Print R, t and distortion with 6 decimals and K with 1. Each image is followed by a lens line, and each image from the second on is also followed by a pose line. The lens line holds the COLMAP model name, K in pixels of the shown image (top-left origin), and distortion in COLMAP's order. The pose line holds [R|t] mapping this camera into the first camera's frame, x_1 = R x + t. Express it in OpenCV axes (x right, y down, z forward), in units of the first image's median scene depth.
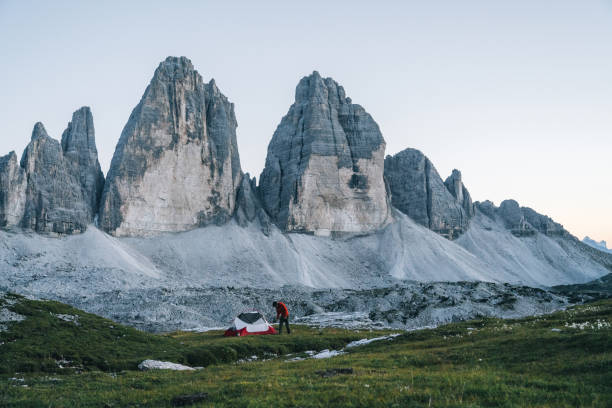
lens RADIAL K [[736.6, 0, 306.0], [0, 736.6, 204.0], [0, 0, 1]] dist [0.062486, -0.028544]
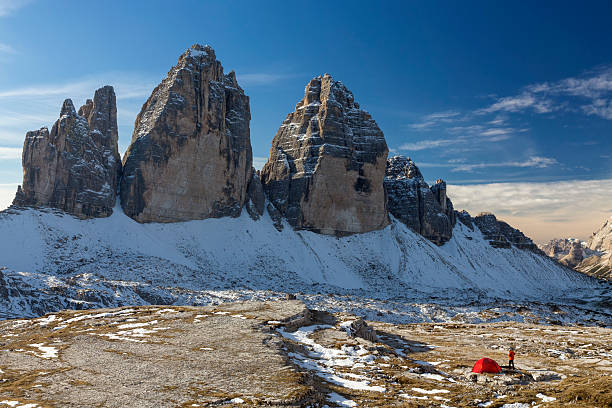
lens RADIAL K [[736.6, 0, 306.0], [0, 736.6, 204.0], [0, 0, 1]] dist [0.062486, -0.028544]
pose [[0.979856, 0.084145, 0.181112, -0.205412], [-0.090370, 0.995559, 0.026382, -0.024780], [-0.178088, -0.042218, 0.983108, -0.018072]]
